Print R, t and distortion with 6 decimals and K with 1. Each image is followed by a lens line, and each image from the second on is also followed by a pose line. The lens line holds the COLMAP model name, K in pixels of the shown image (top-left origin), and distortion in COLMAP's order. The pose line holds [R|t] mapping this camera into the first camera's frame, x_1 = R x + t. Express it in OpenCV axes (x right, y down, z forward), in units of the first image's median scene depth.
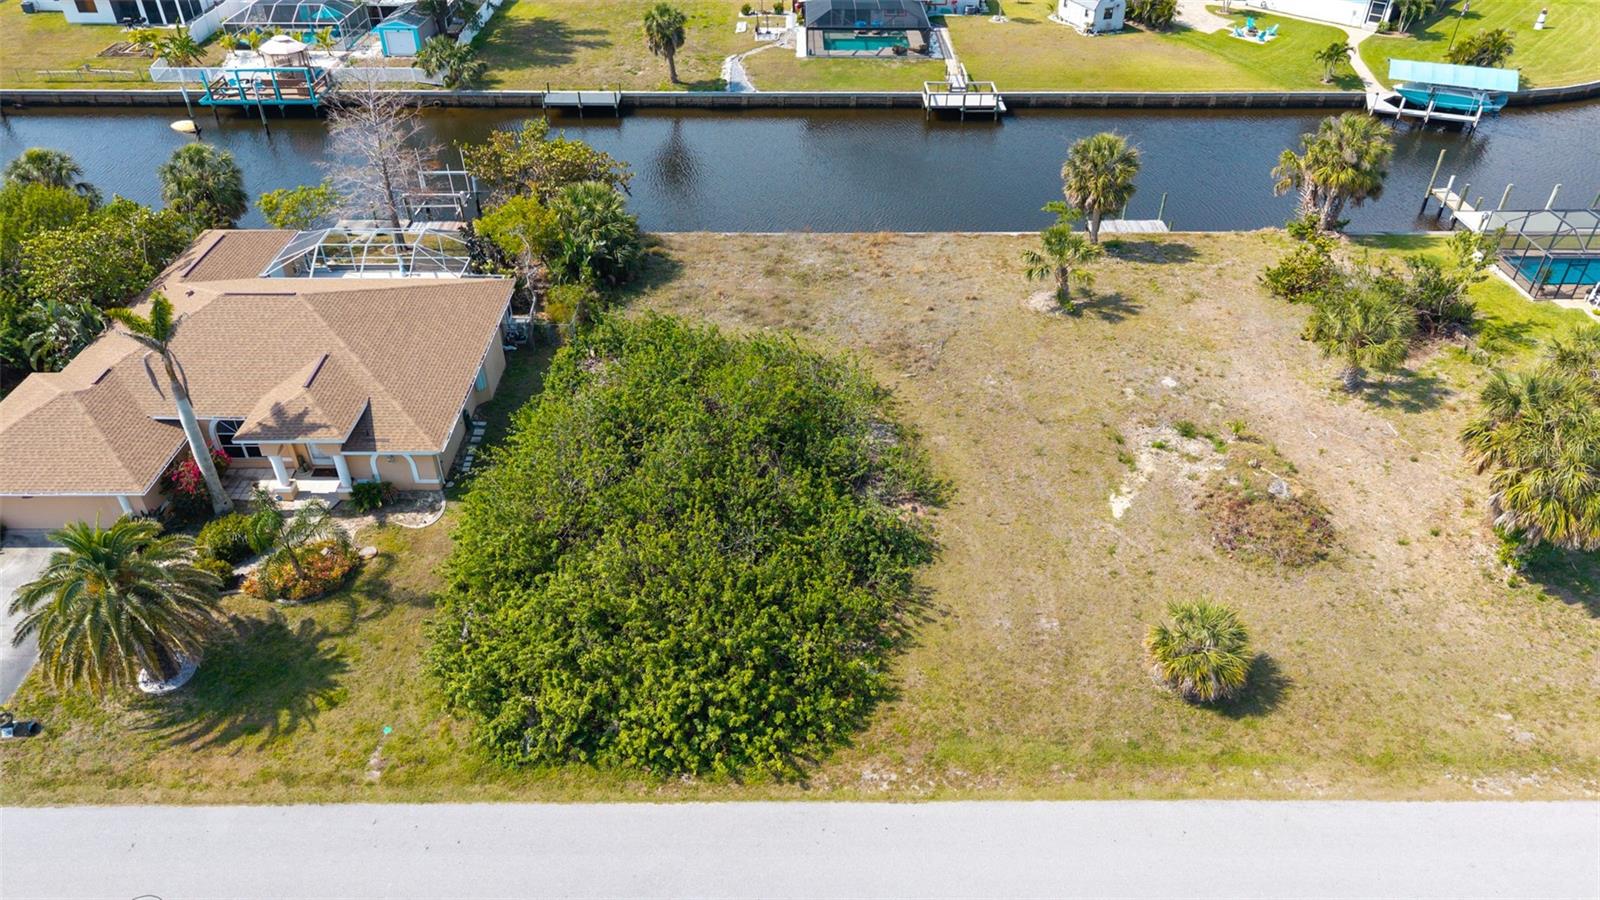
lens RADIAL K [[1084.6, 0, 800.0], [0, 1084.6, 450.0], [0, 0, 1]] dist [0.009341, -0.006922]
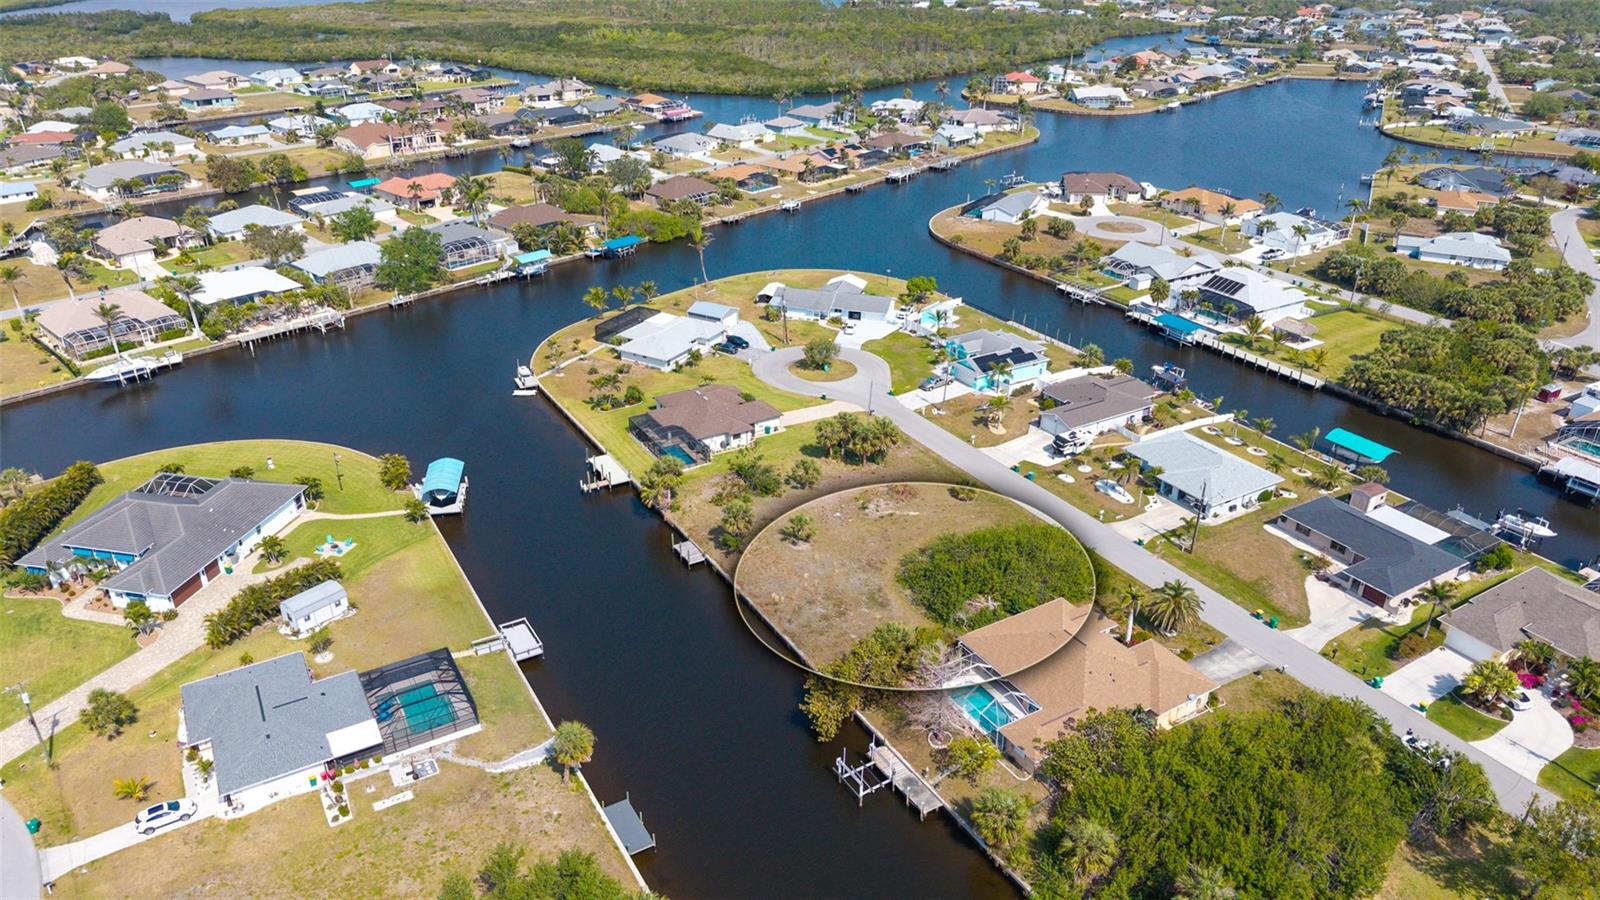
lens RADIAL K [[1084.6, 0, 800.0], [0, 1084.6, 450.0], [0, 0, 1]] dist [0.009341, -0.006922]
pose [[-0.509523, -0.388365, 0.767827, -1.409431], [0.501112, 0.591474, 0.631700, -1.656751], [-0.699480, 0.706633, -0.106755, 1.064611]]
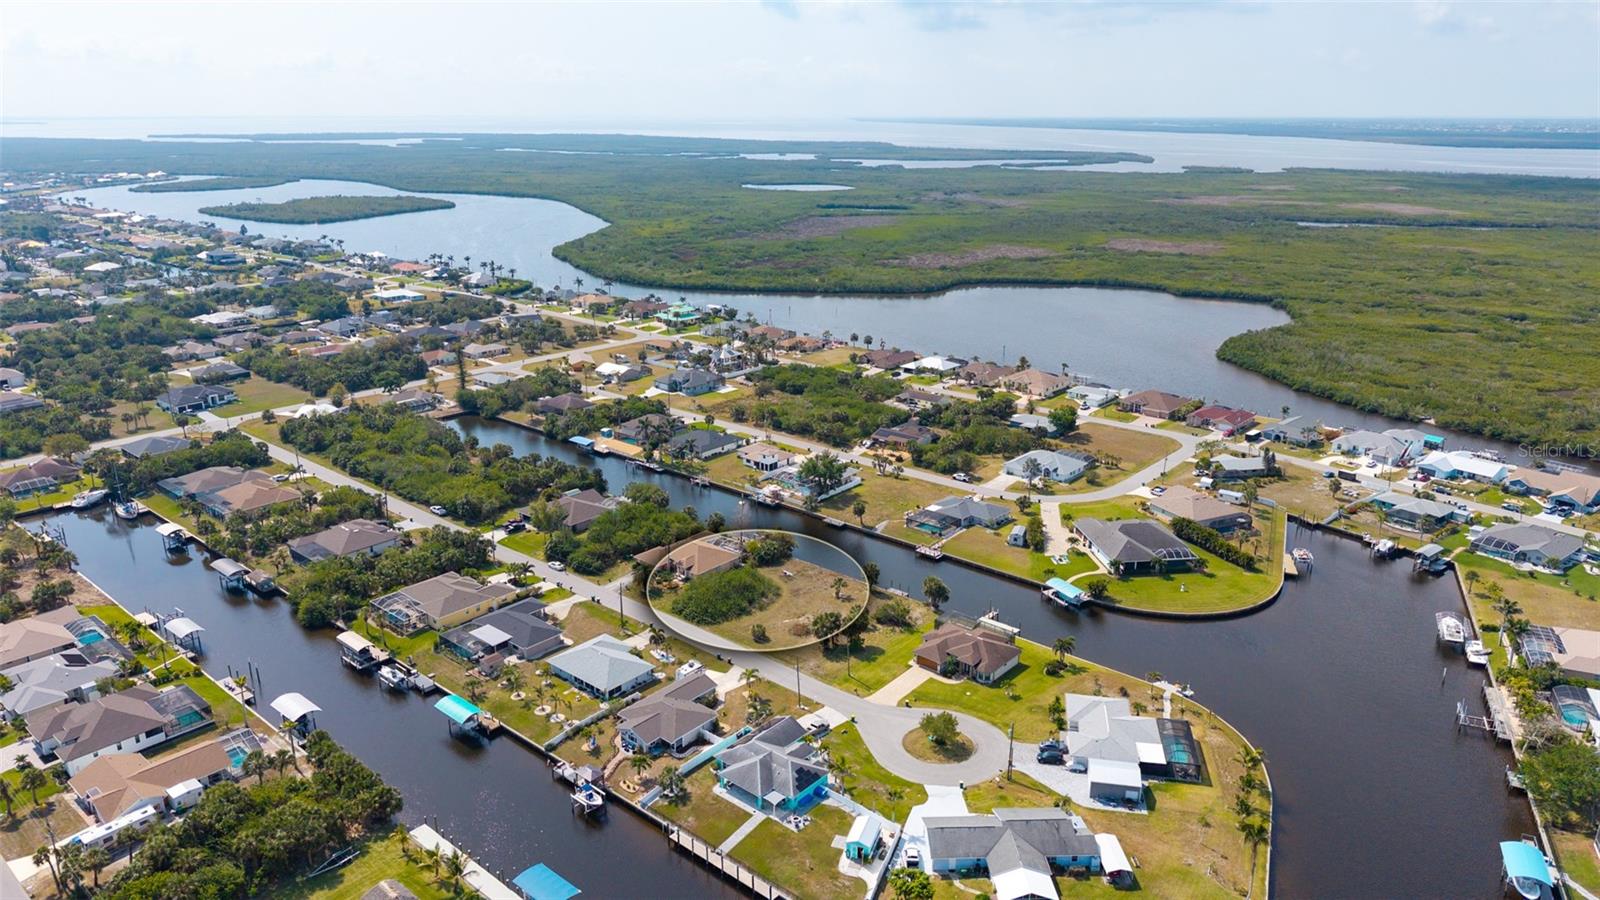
lens RADIAL K [[1069.1, 0, 800.0], [0, 1069.1, 450.0], [0, 0, 1]] dist [0.053406, -0.059853]
pose [[0.751132, 0.194860, -0.630738, 2.517401], [-0.387423, 0.903723, -0.182178, 0.160474], [0.534513, 0.381202, 0.754309, -2.314690]]
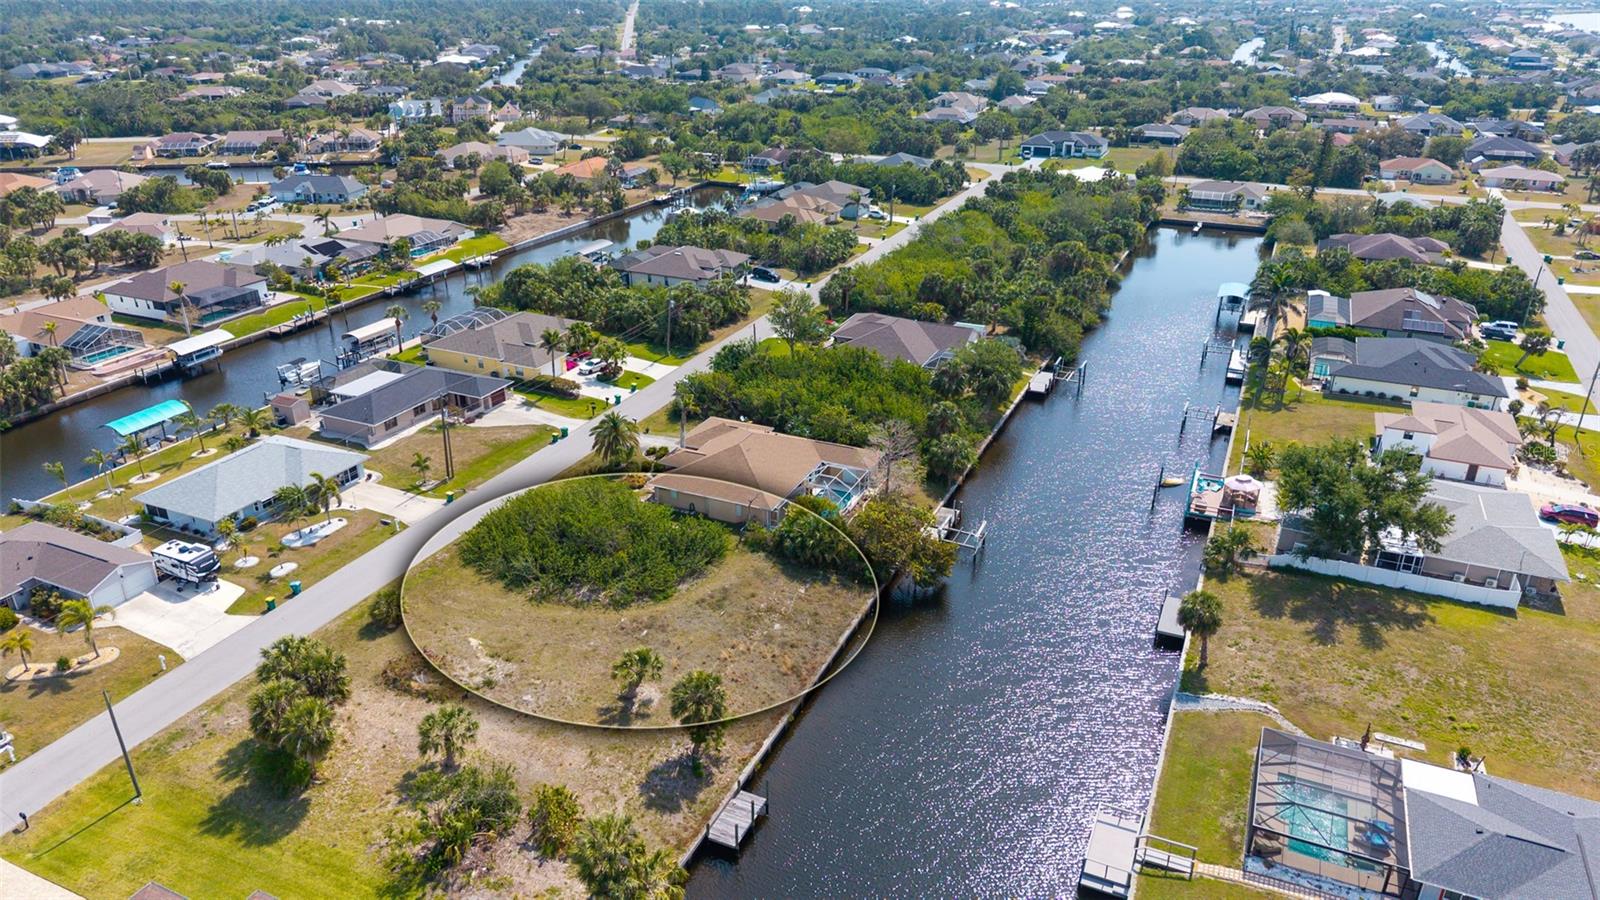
lens RADIAL K [[1077.7, 0, 800.0], [0, 1077.7, 450.0], [0, 0, 1]] dist [-0.006580, -0.001504]
pose [[-0.421762, 0.366982, -0.829121, 1.168744], [-0.537766, 0.634991, 0.554611, -1.205535], [0.730016, 0.679787, -0.070465, 0.991238]]
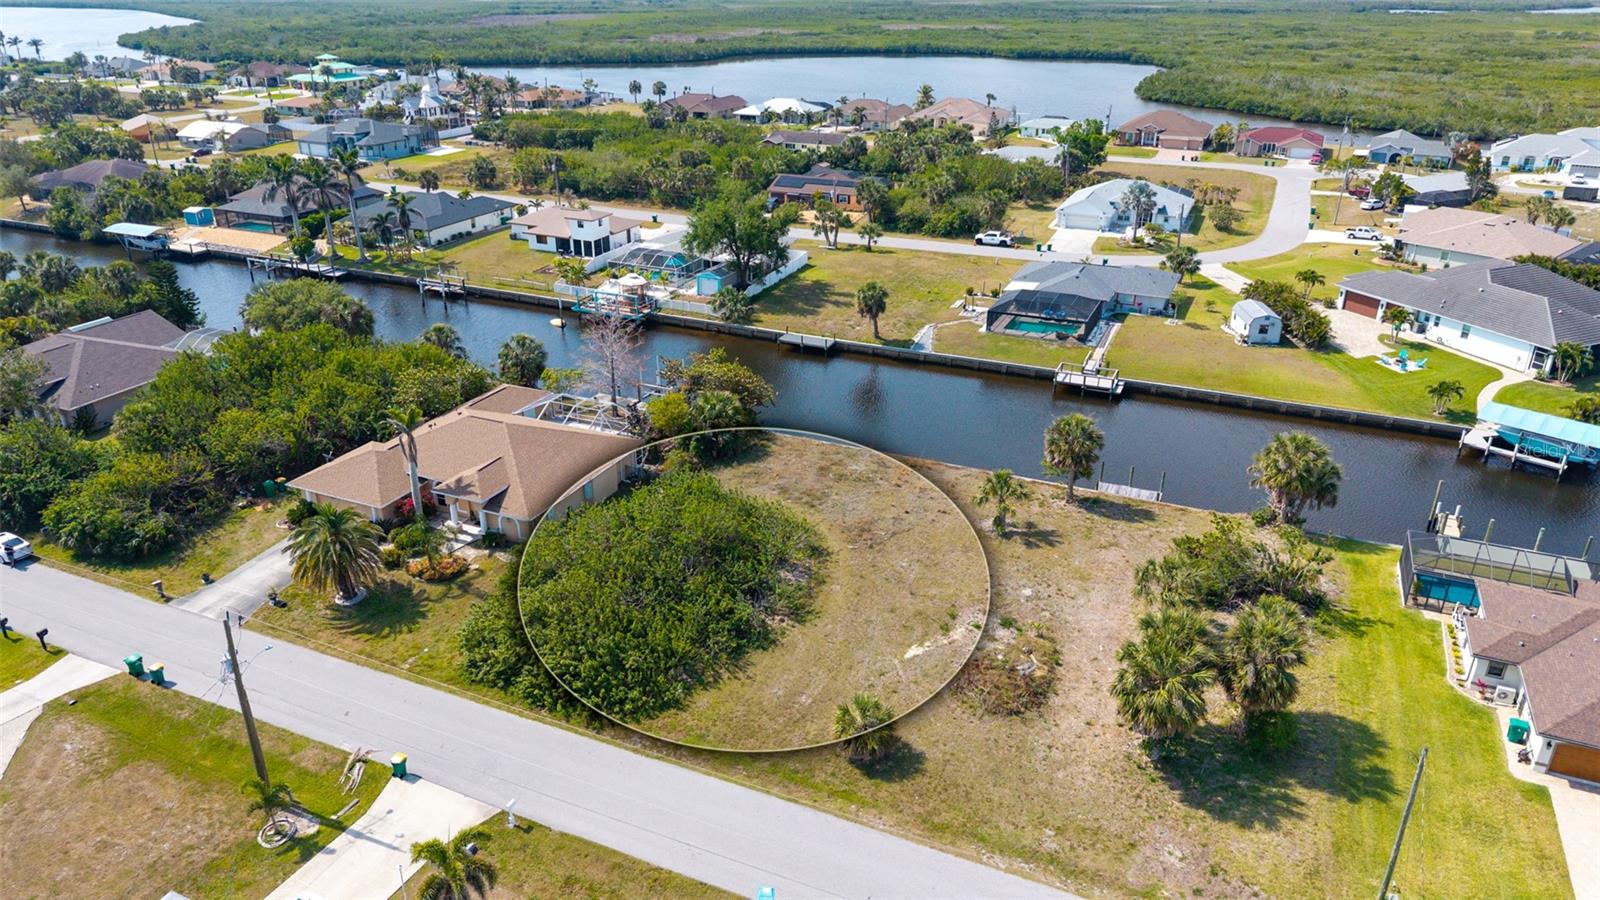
lens RADIAL K [[1042.6, 0, 798.5], [0, 1042.6, 512.1], [0, 0, 1]] dist [0.049899, -0.056957]
pose [[0.909828, 0.191132, -0.368349, 0.462050], [-0.245284, 0.963658, -0.105826, 0.041113], [0.334735, 0.186634, 0.923645, -0.264567]]
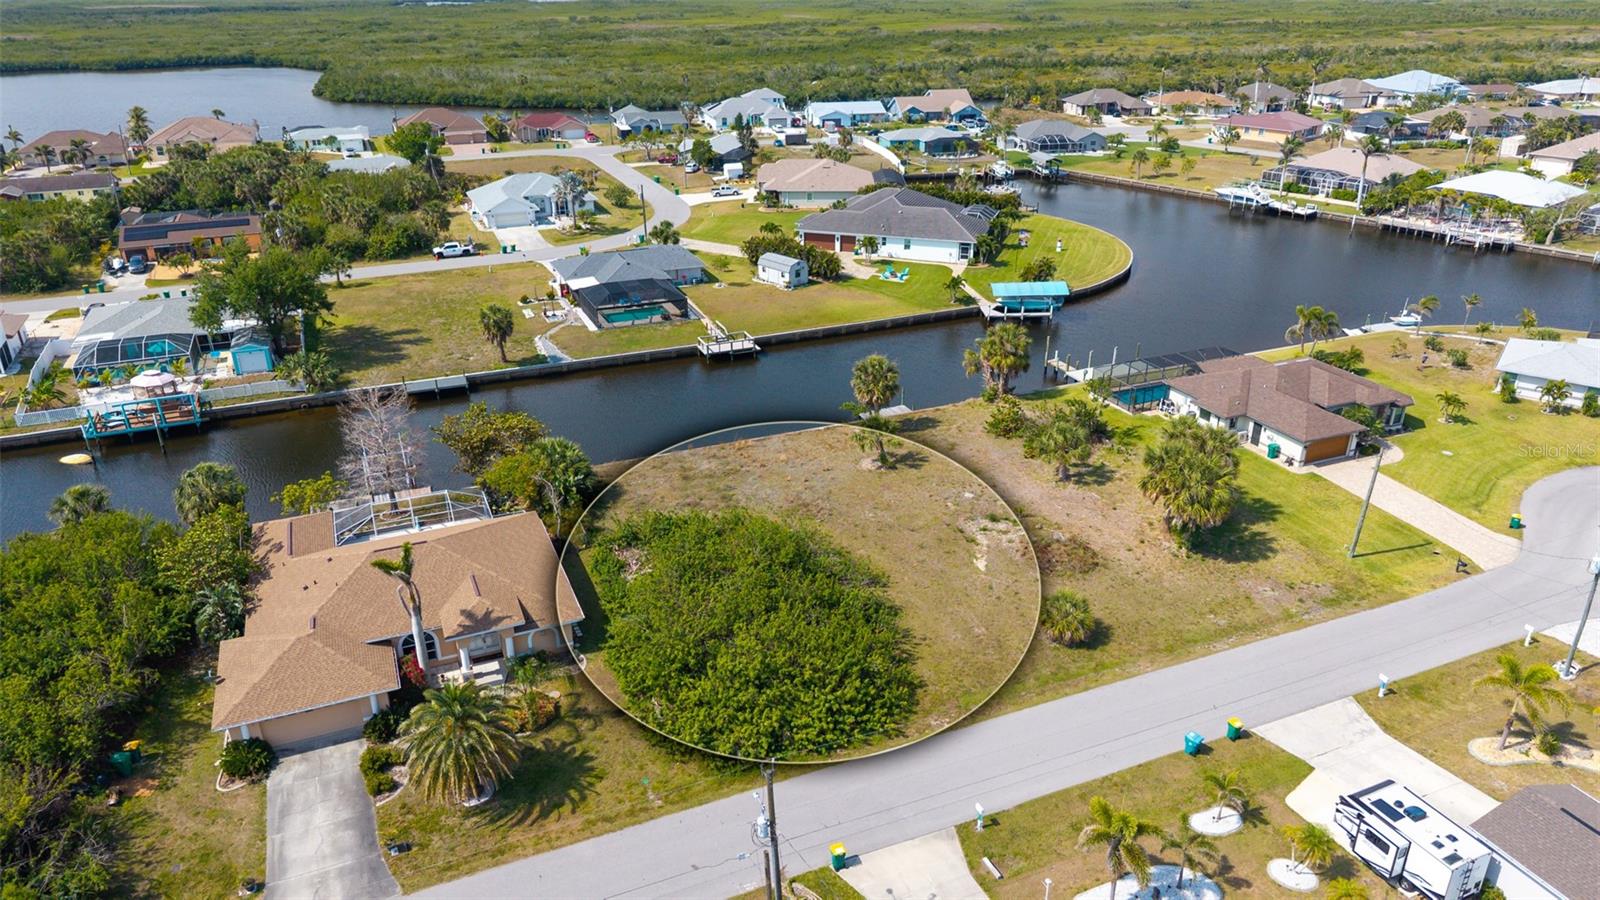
lens RADIAL K [[1069.1, 0, 800.0], [0, 1069.1, 450.0], [0, 0, 1]] dist [0.053406, -0.059853]
pose [[0.922759, -0.165433, 0.348064, -0.373524], [0.232722, 0.959105, -0.161117, 0.060928], [-0.307175, 0.229675, 0.923522, -0.352133]]
